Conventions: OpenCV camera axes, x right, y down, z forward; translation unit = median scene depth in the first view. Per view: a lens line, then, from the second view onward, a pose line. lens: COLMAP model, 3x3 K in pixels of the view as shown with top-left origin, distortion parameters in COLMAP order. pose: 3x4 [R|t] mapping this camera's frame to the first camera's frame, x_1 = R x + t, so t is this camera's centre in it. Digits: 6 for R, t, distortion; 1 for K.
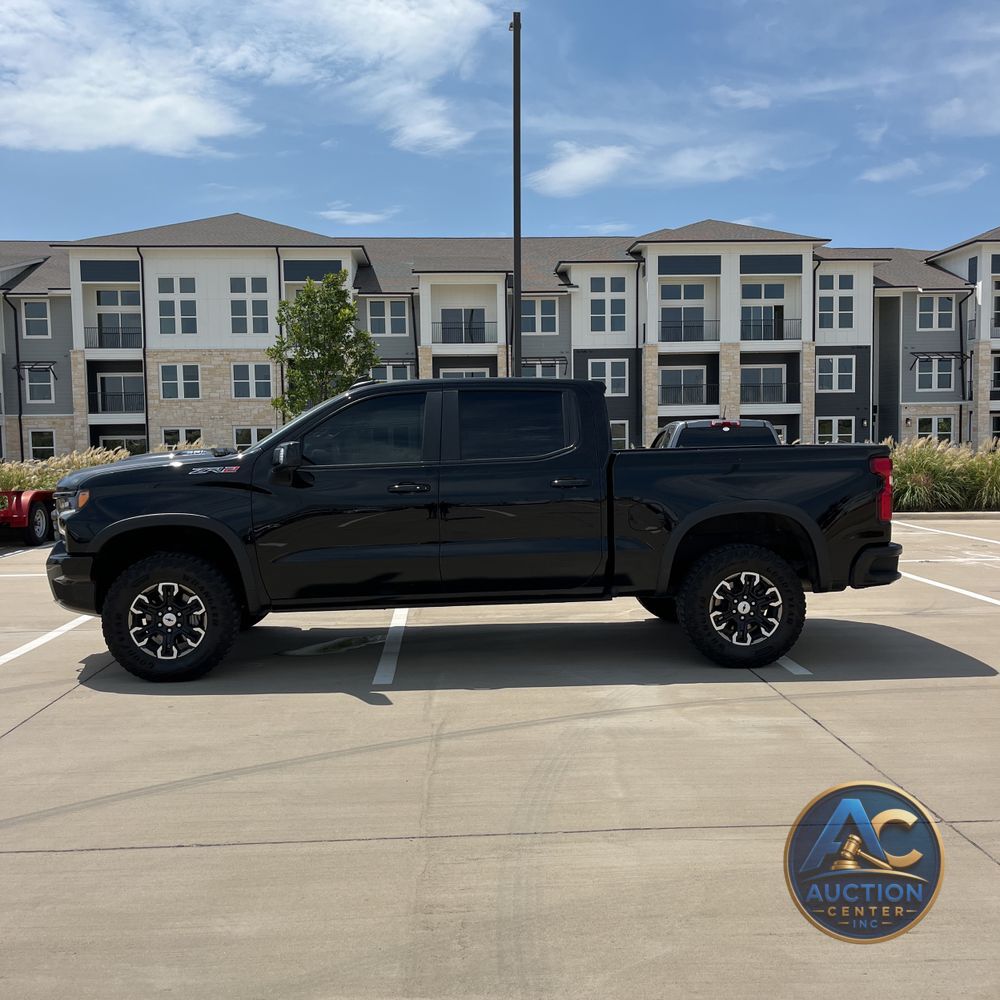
lens RADIAL K [[1009.8, 0, 511.4], [0, 1009.8, 519.0], [0, 0, 1]] dist [0.028849, -0.013445]
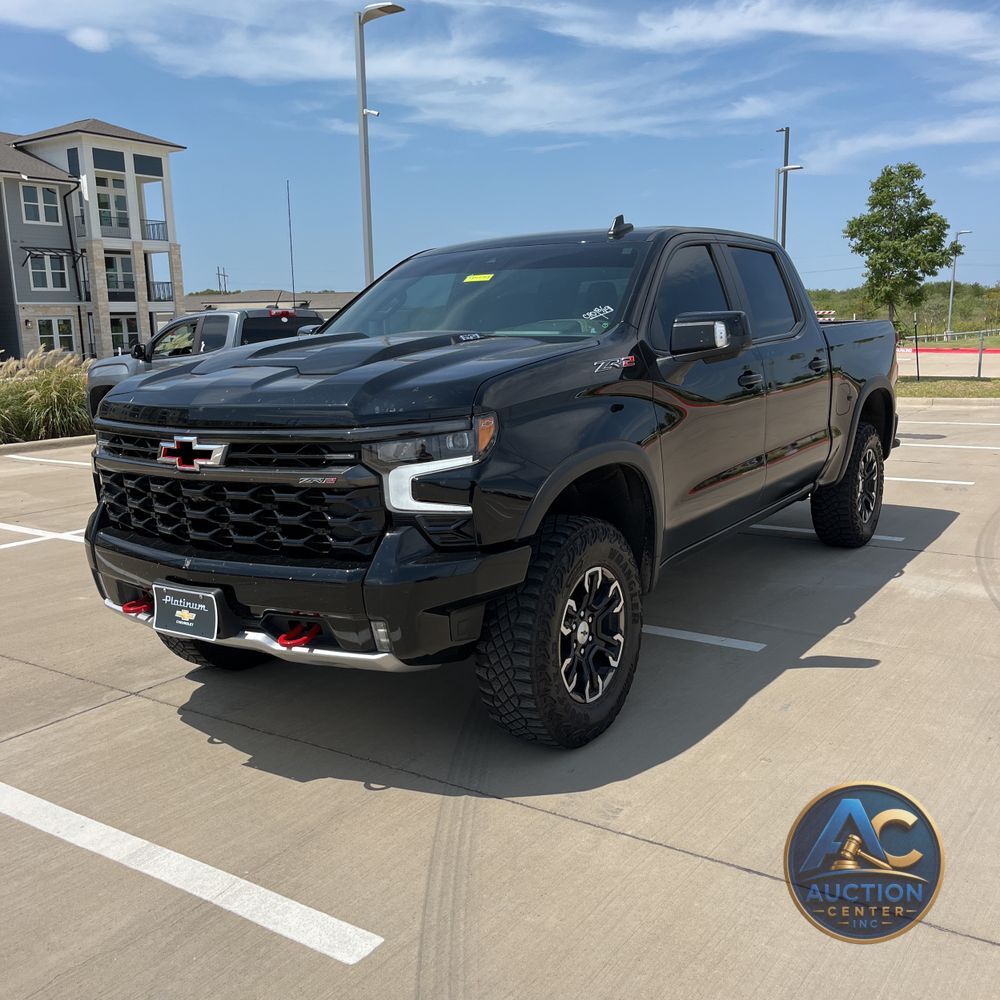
lens RADIAL K [[1020.3, 0, 505.2], [0, 1020.3, 504.0], [0, 0, 1]] dist [0.032230, 0.000145]
pose [[0.609443, -0.142783, 0.779867, -0.102365], [0.083979, 0.989742, 0.115582, -0.005349], [-0.788370, -0.004948, 0.615182, 0.087379]]
